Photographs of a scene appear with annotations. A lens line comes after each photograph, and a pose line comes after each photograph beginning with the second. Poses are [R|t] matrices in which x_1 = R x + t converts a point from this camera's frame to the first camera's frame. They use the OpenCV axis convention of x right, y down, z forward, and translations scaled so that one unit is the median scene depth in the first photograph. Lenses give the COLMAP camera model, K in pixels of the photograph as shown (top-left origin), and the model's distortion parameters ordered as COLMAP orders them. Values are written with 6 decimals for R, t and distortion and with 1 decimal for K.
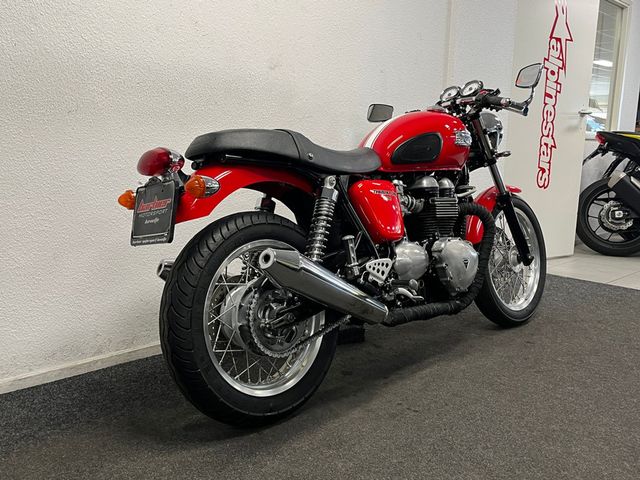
lens RADIAL K [[594.8, 0, 317.6], [0, 594.8, 242.5], [0, 0, 1]] dist [0.014105, 0.003582]
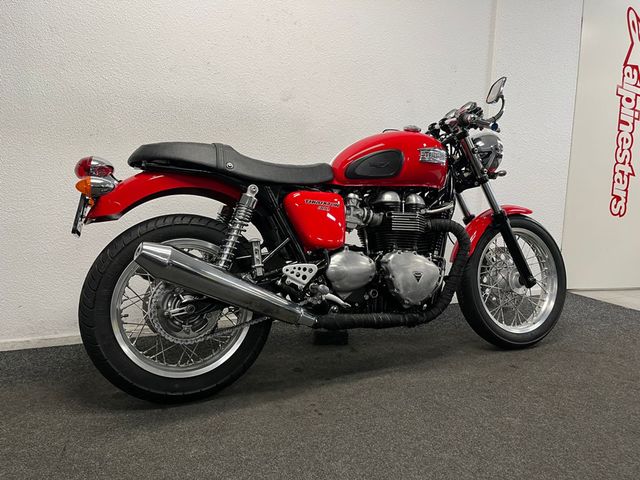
lens RADIAL K [[478.3, 0, 320.0], [0, 478.3, 240.0], [0, 0, 1]] dist [0.057371, -0.092904]
pose [[0.939762, 0.046650, -0.338631, 0.367999], [-0.061874, 0.997494, -0.034297, 0.010586], [0.336183, 0.053184, 0.940294, 0.176365]]
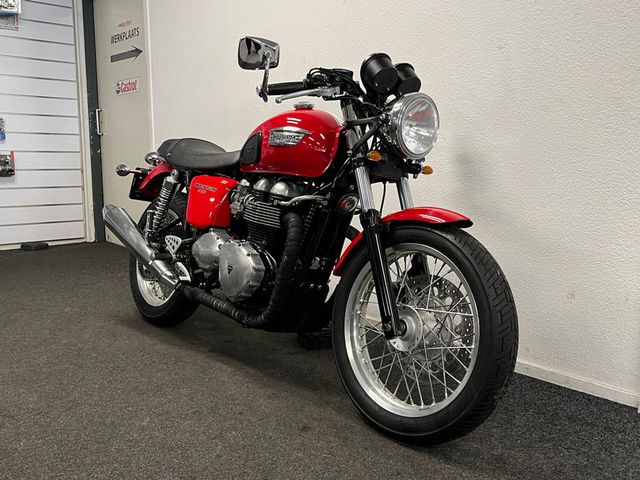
lens RADIAL K [[594.8, 0, 317.6], [0, 594.8, 242.5], [0, 0, 1]] dist [0.014105, 0.003582]
pose [[-0.048357, 0.120775, -0.991501, 1.176899], [-0.176990, 0.975918, 0.127509, -0.152437], [0.983024, 0.181652, -0.025817, 1.161105]]
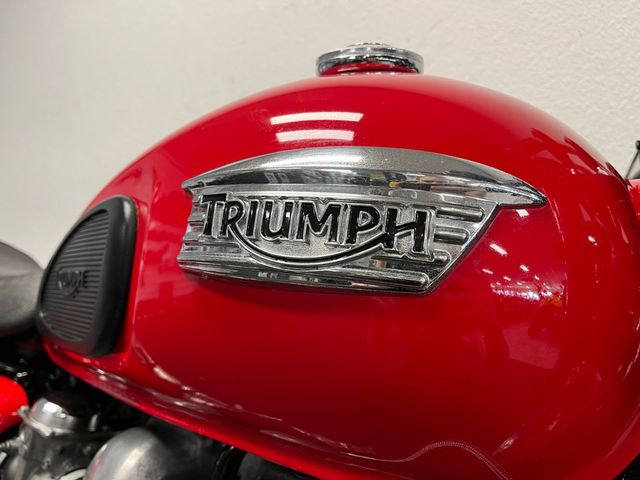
lens RADIAL K [[478.3, 0, 320.0], [0, 478.3, 240.0], [0, 0, 1]] dist [0.057371, -0.092904]
pose [[0.139177, -0.014075, -0.990167, 0.360825], [-0.176578, 0.983522, -0.038800, -0.178458], [0.974397, 0.180242, 0.134398, 1.054783]]
